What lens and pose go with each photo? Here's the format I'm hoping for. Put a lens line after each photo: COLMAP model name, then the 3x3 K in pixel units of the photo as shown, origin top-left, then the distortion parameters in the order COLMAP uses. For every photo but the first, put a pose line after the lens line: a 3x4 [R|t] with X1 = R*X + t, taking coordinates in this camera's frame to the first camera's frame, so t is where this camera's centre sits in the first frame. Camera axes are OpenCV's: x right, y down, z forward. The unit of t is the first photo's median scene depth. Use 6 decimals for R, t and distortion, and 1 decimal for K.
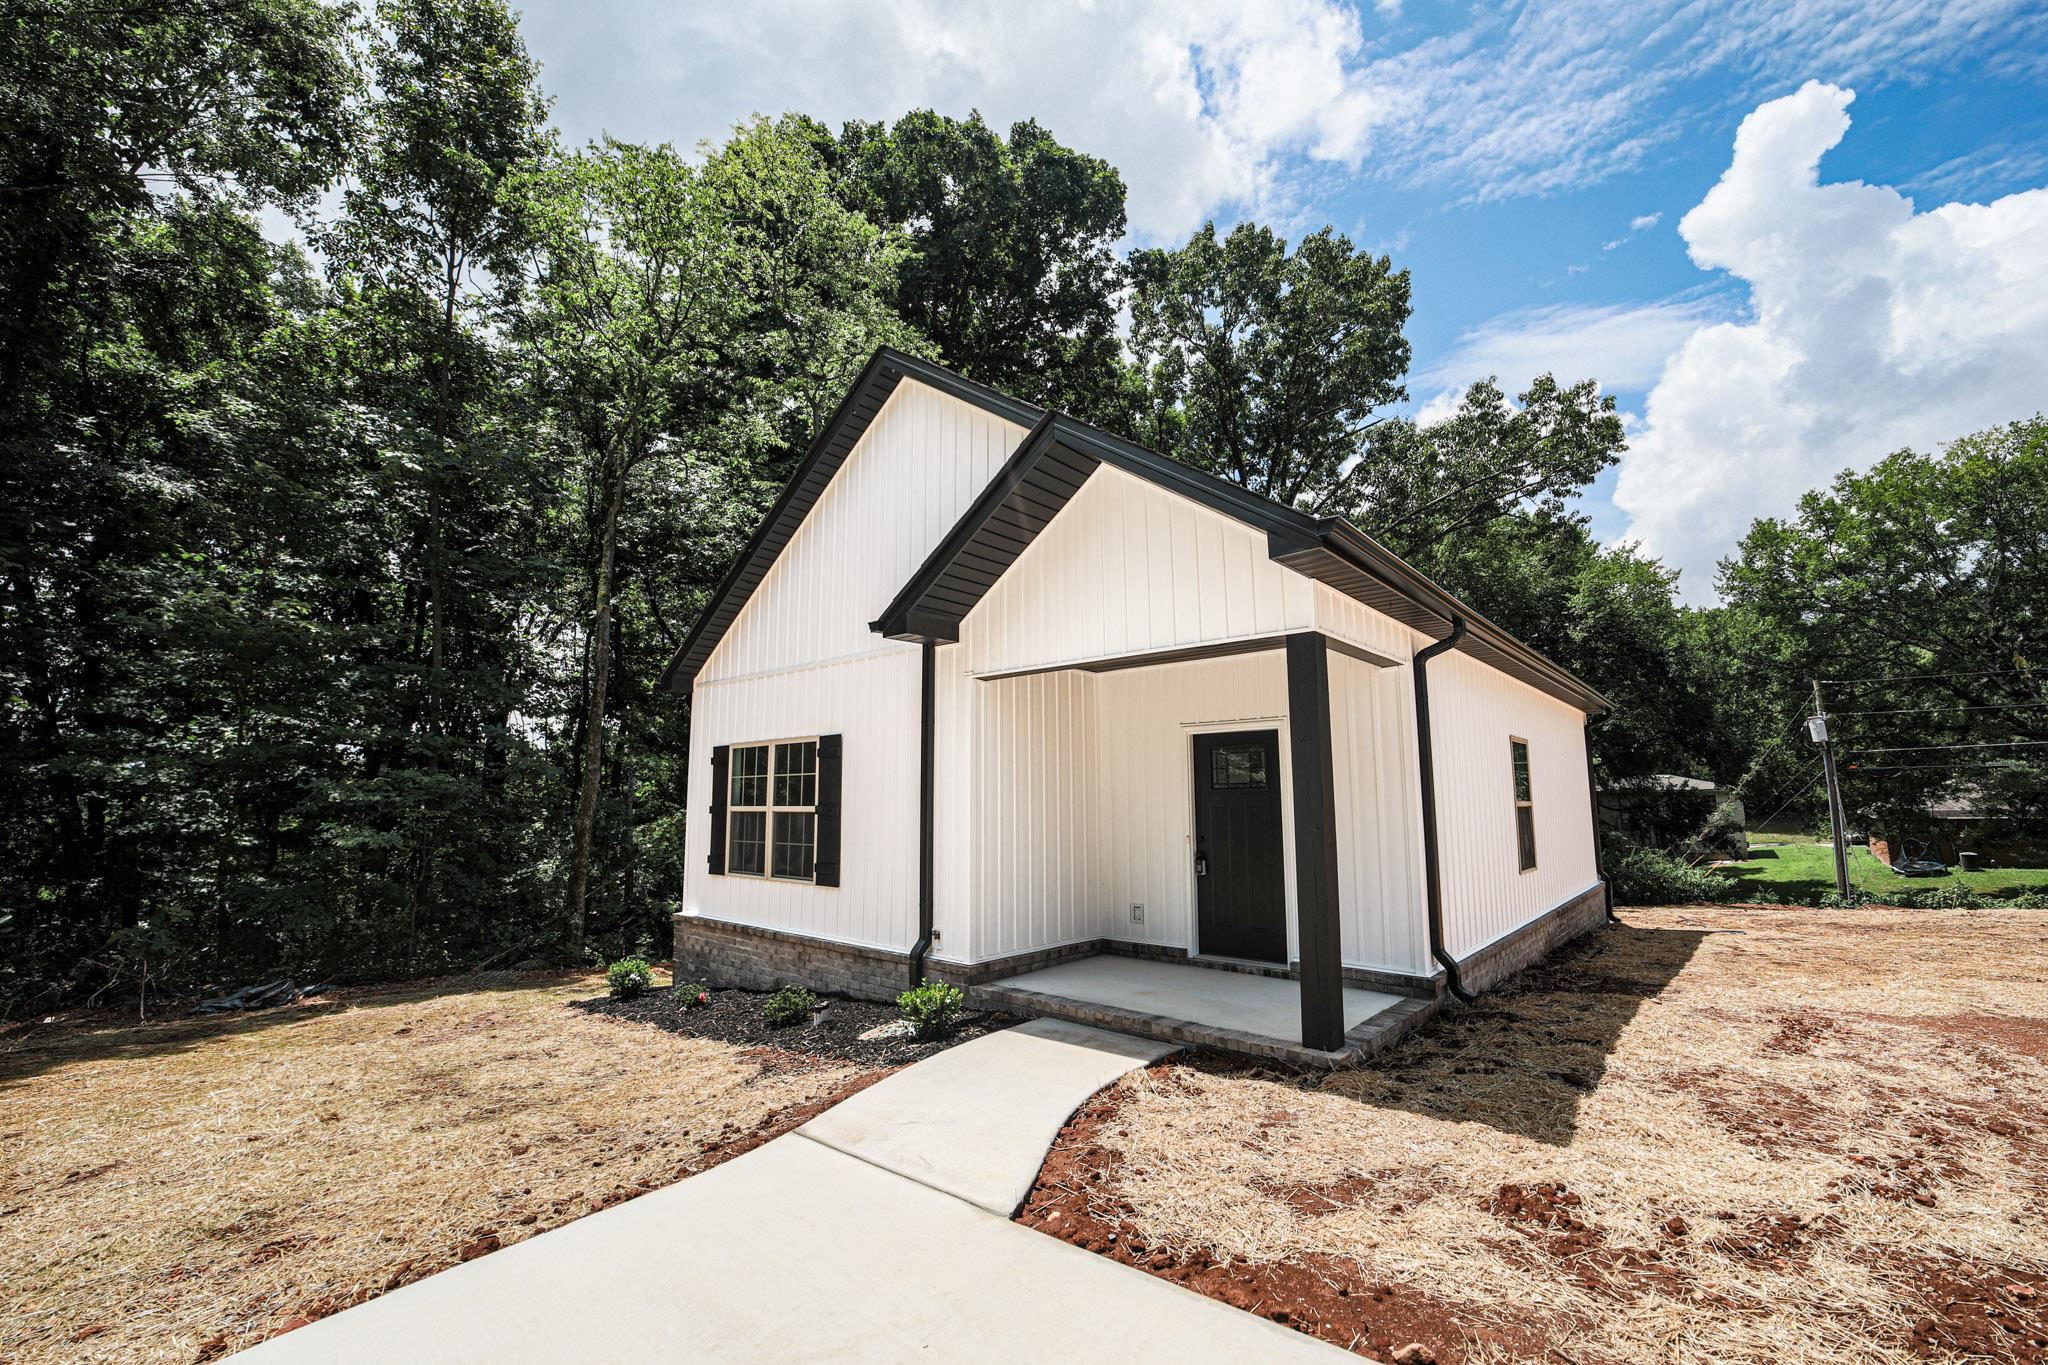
lens RADIAL K [[828.0, 0, 1024.0], [0, 828.0, 682.5], [0, 0, 1]] dist [-0.031835, 0.008030]
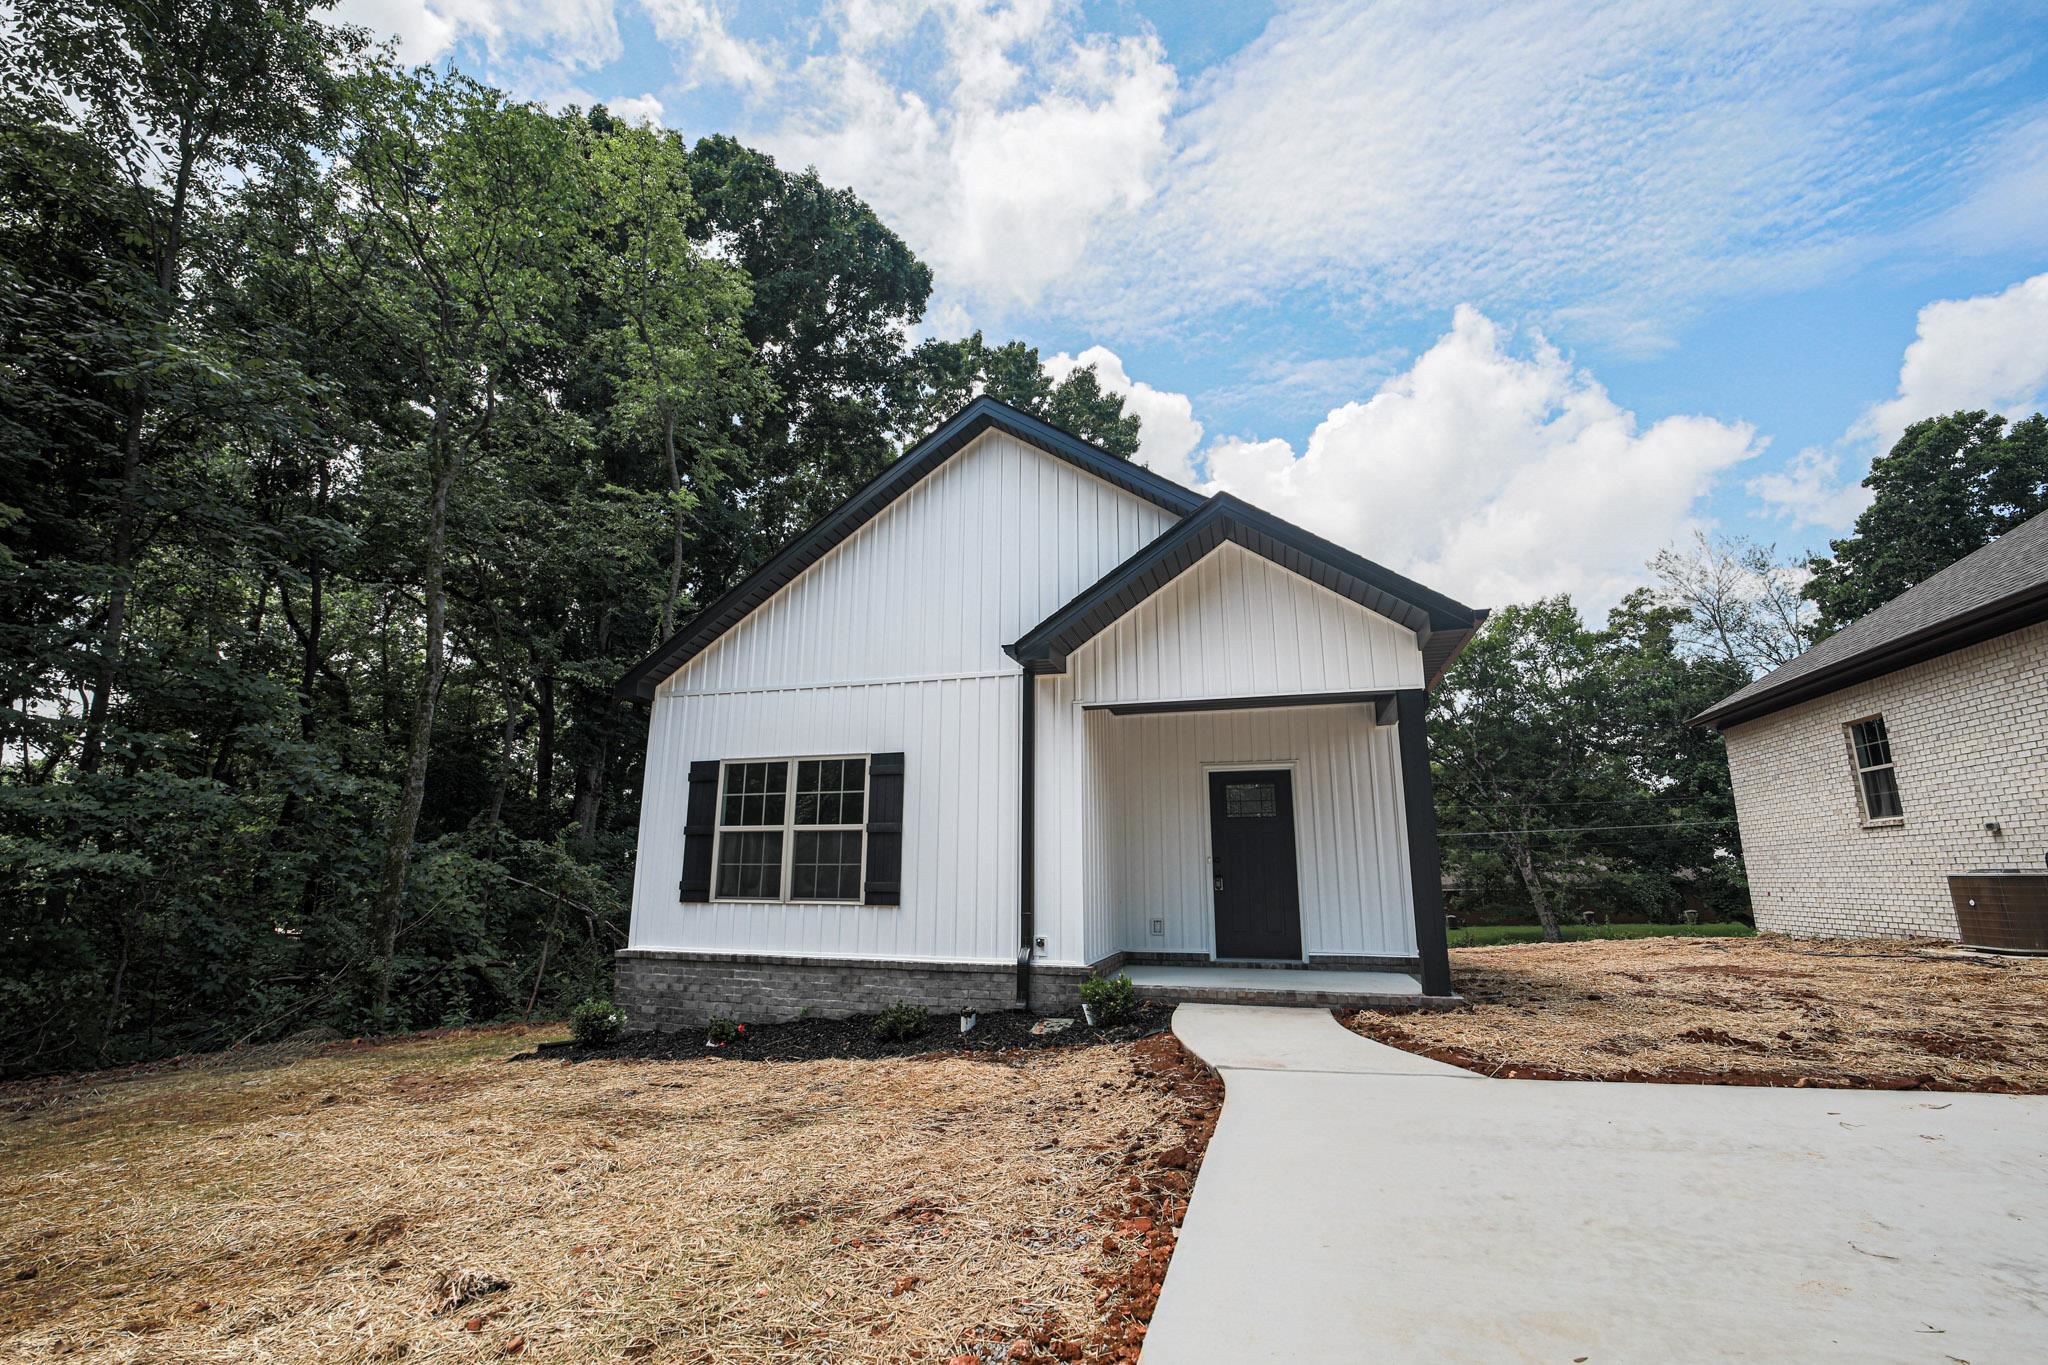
lens RADIAL K [[828.0, 0, 1024.0], [0, 828.0, 682.5], [0, 0, 1]] dist [-0.031835, 0.008030]
pose [[0.907914, 0.105409, 0.405685, -0.419689], [-0.068663, 0.992190, -0.104135, 0.060549], [-0.413494, 0.066690, 0.908061, 0.014643]]
